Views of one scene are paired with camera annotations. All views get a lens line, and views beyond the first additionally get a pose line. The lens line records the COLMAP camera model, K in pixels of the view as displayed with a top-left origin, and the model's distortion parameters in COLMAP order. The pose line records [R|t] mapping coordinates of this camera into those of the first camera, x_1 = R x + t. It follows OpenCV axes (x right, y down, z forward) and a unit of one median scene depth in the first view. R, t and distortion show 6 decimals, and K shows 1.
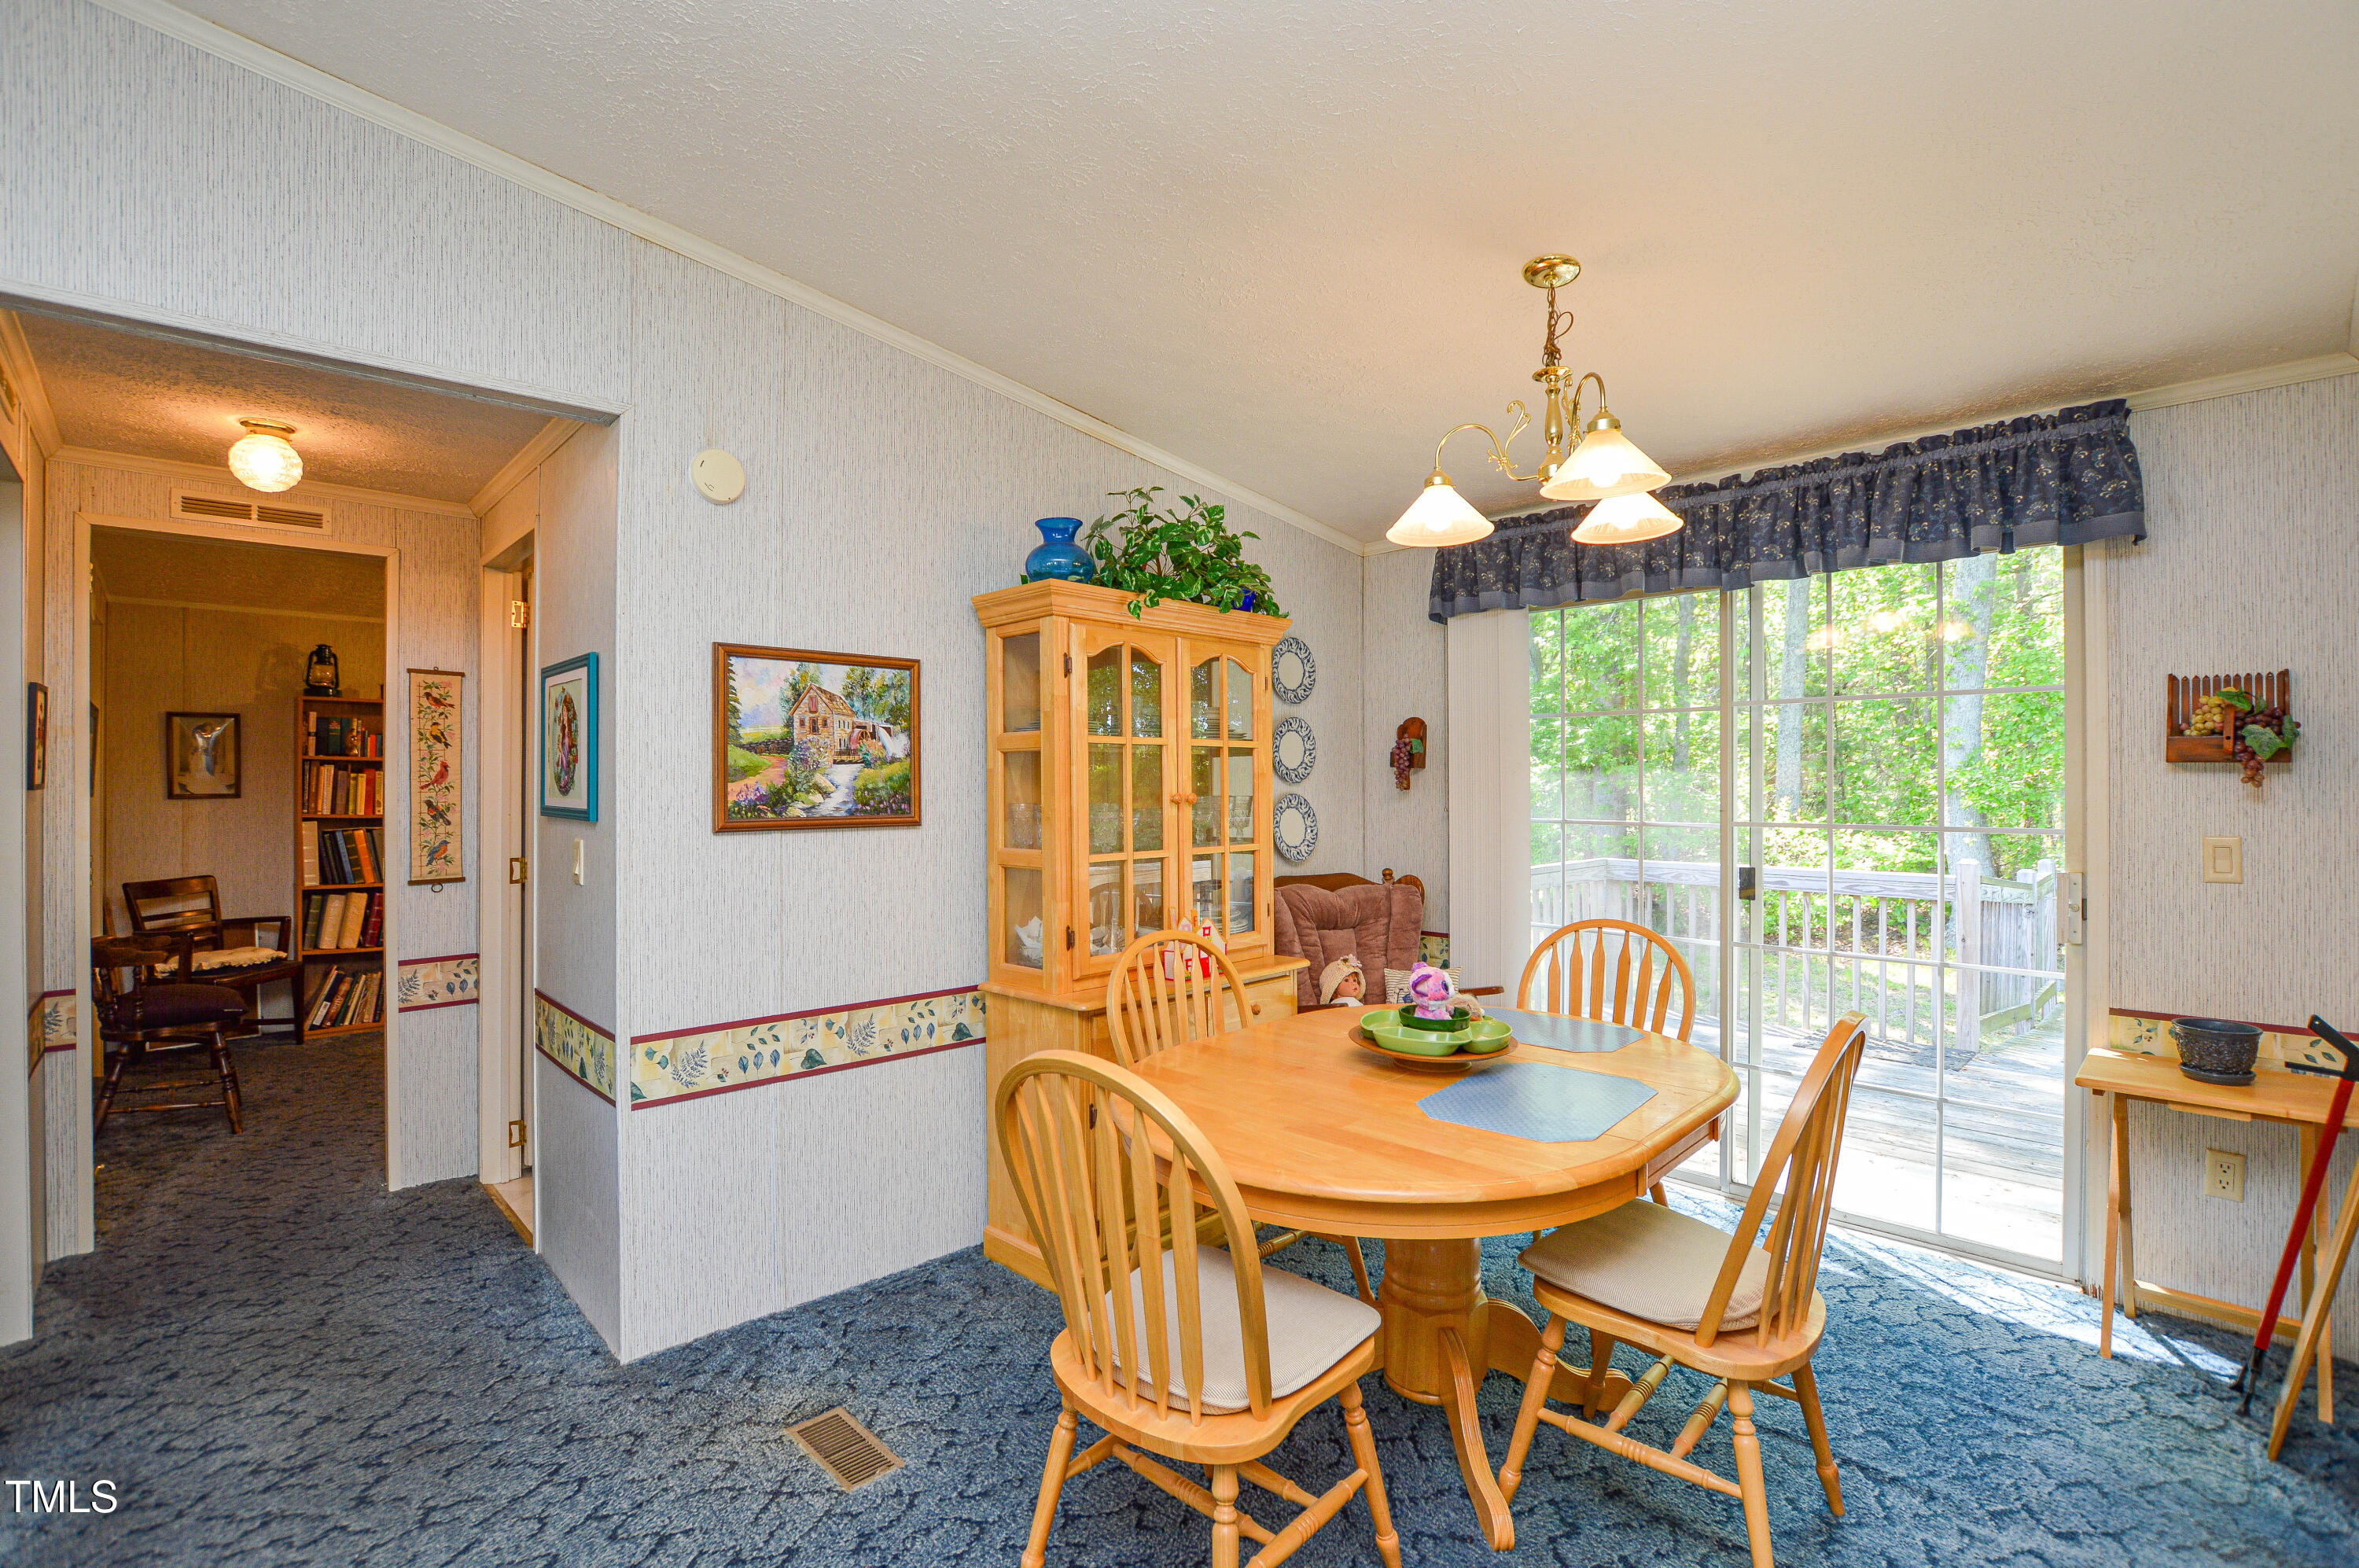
lens RADIAL K [[1077.5, 0, 1181.8], [0, 1077.5, 788.1], [0, 0, 1]] dist [-0.019688, 0.000451]
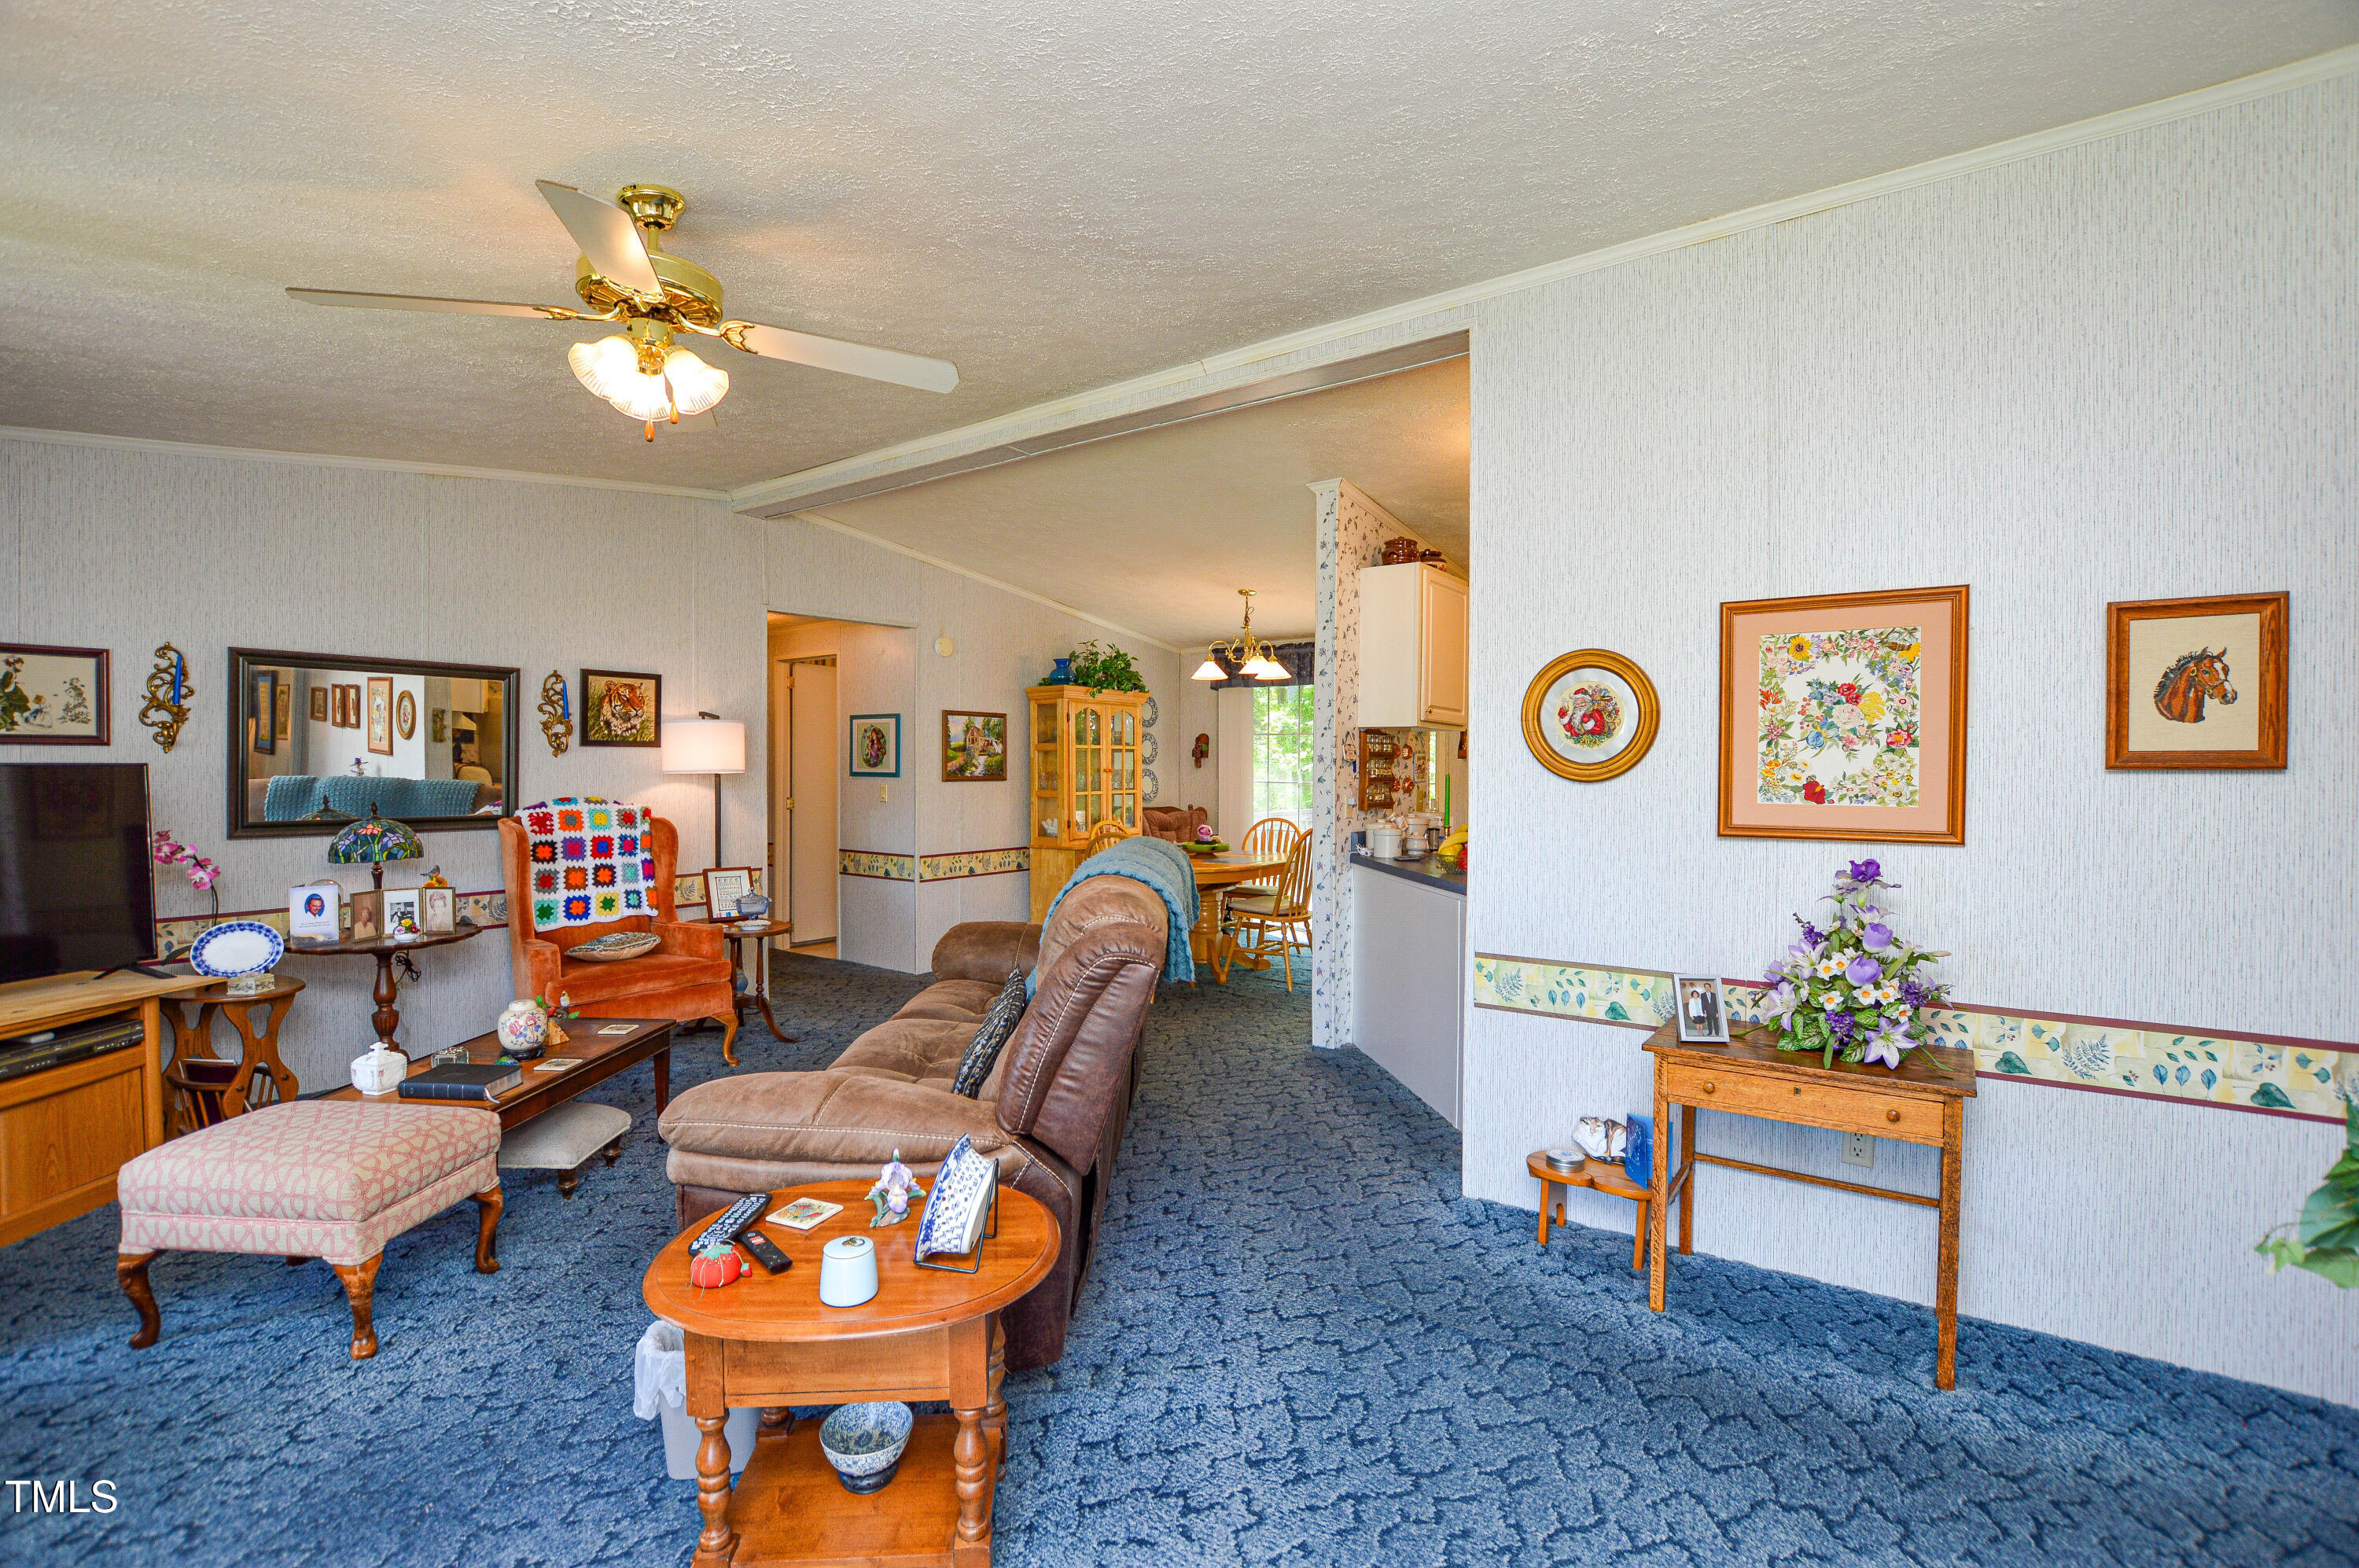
lens RADIAL K [[1077.5, 0, 1166.3], [0, 1077.5, 776.1], [0, 0, 1]] dist [-0.019688, 0.000451]
pose [[0.985974, 0.005252, 0.166819, -0.314594], [-0.007024, 0.999925, 0.010034, -0.002765], [-0.166754, -0.011065, 0.985936, -1.618970]]
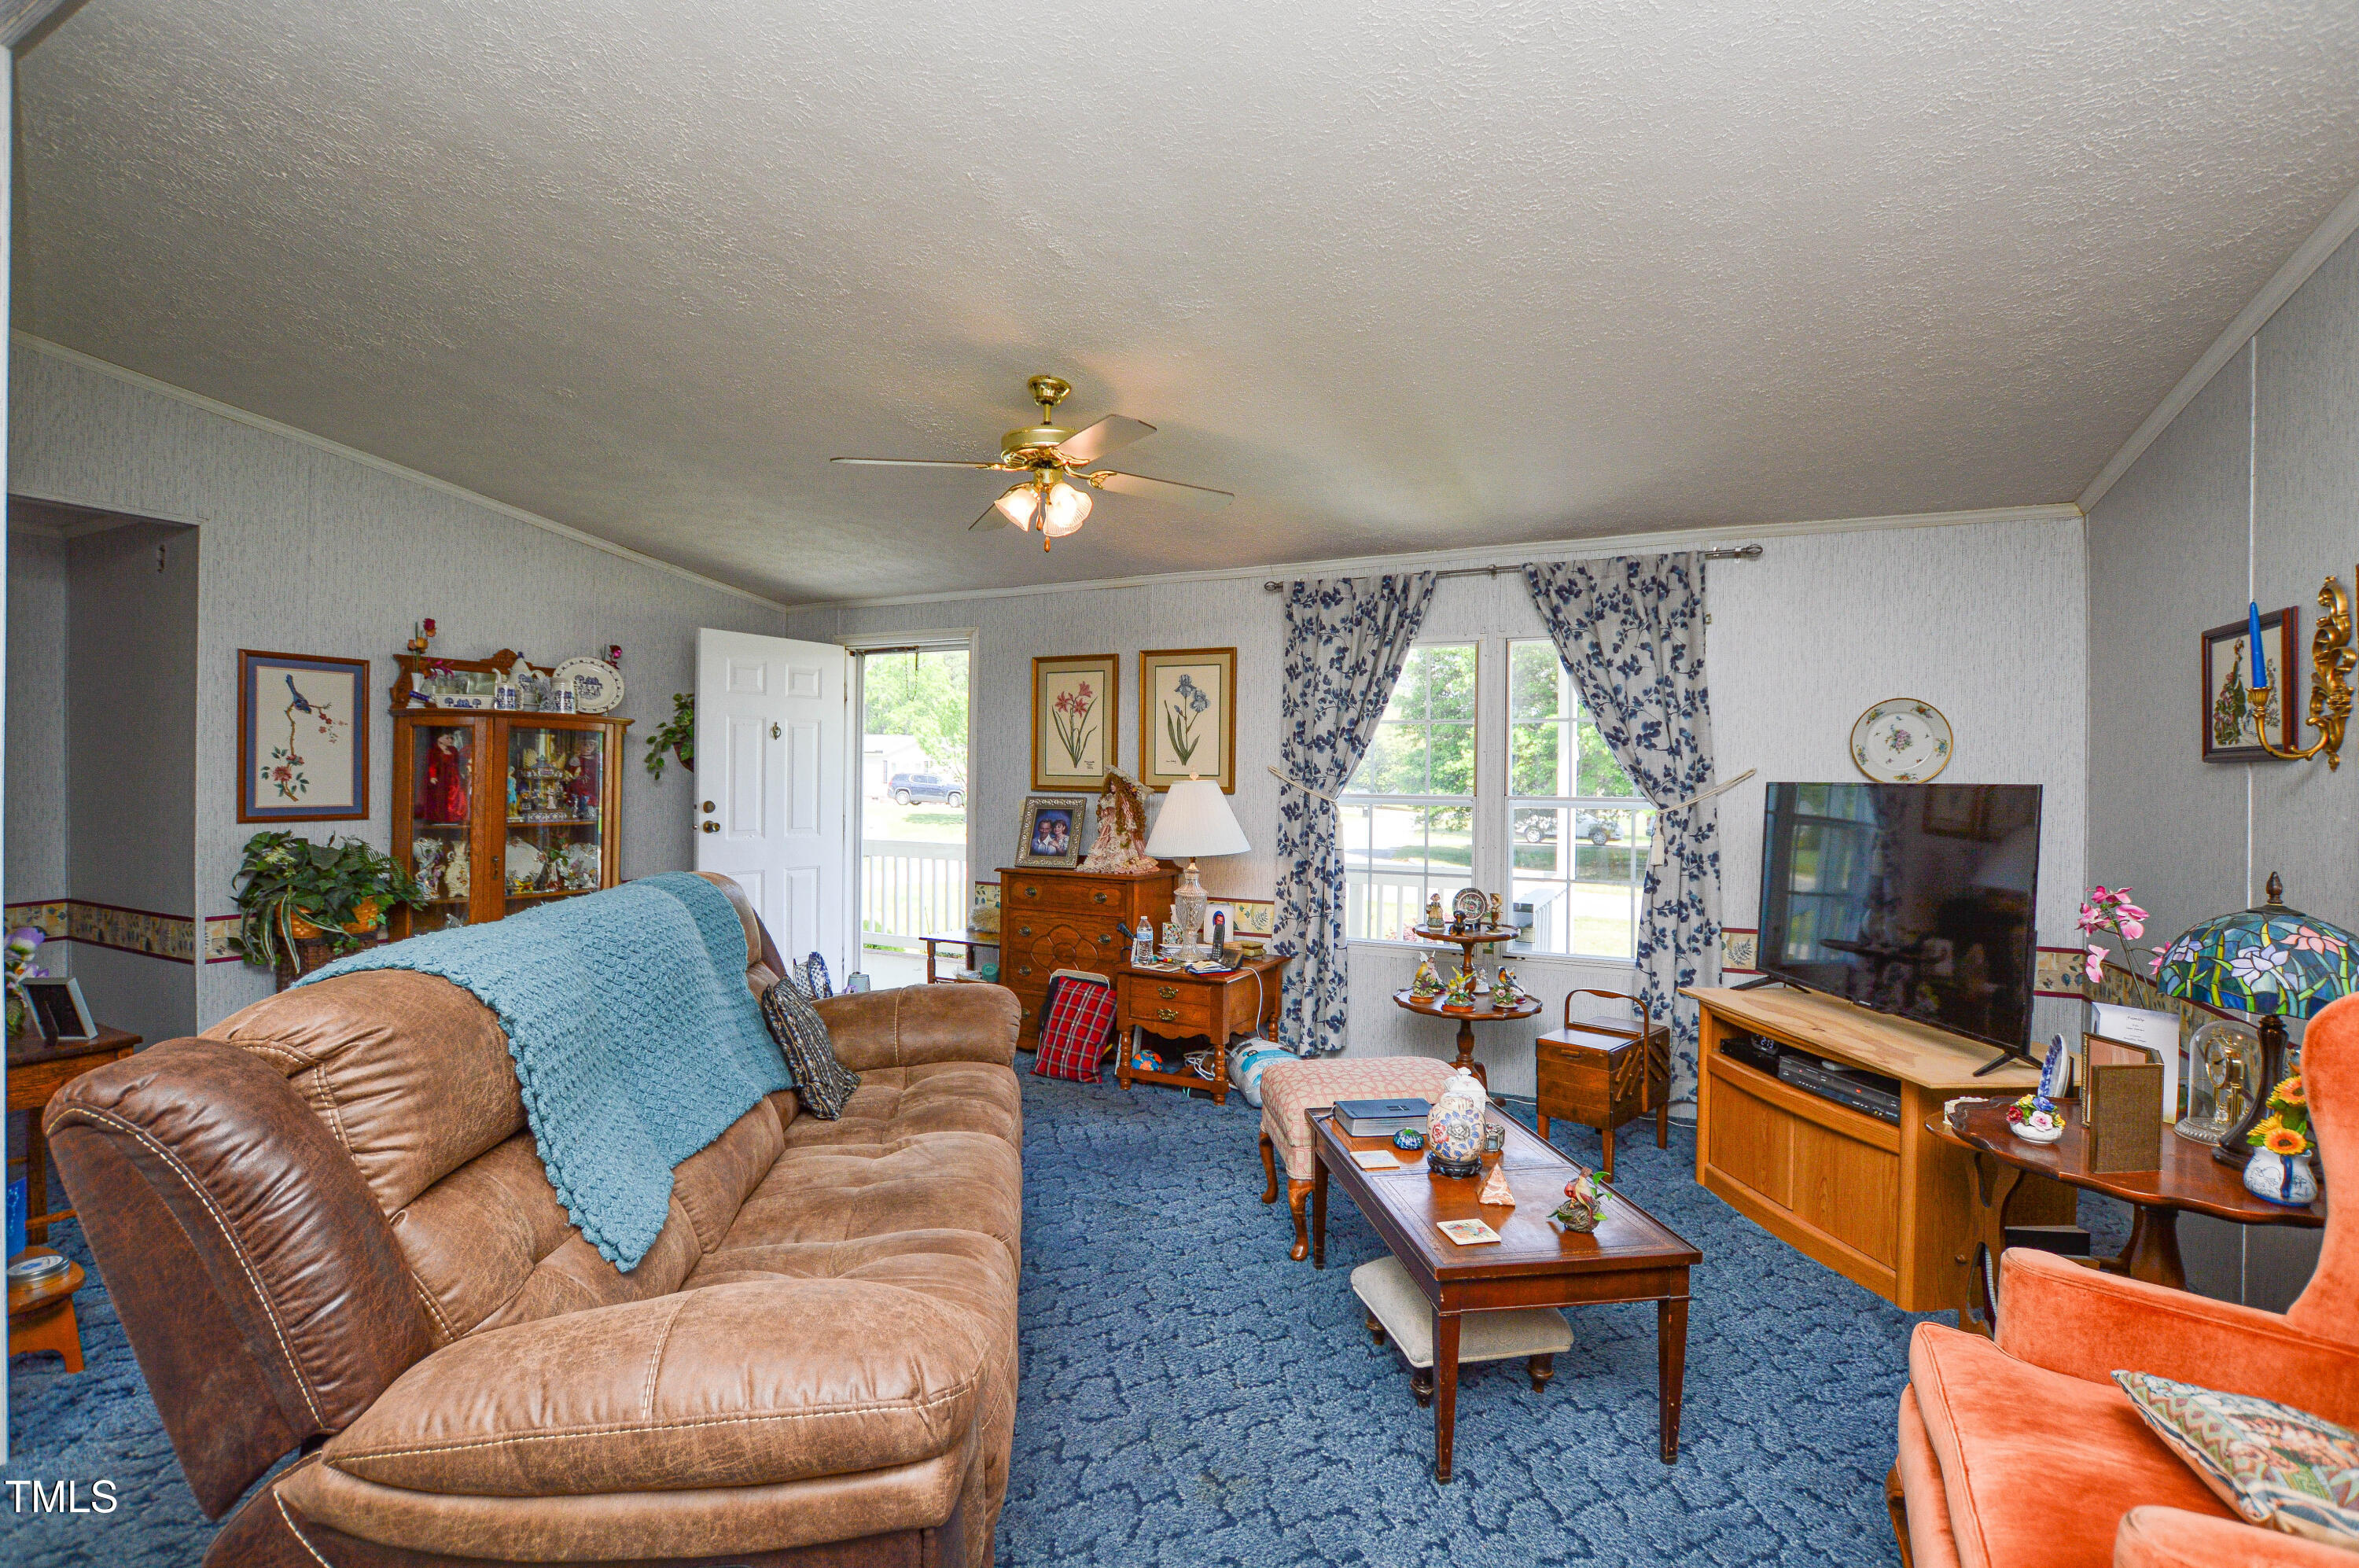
lens RADIAL K [[1077.5, 0, 1185.2], [0, 1077.5, 781.6], [0, 0, 1]] dist [-0.019688, 0.000451]
pose [[-0.937759, -0.011099, -0.347110, -0.295354], [-0.015918, 0.999812, 0.011034, 0.002687], [0.346922, 0.015873, -0.937760, 0.463698]]
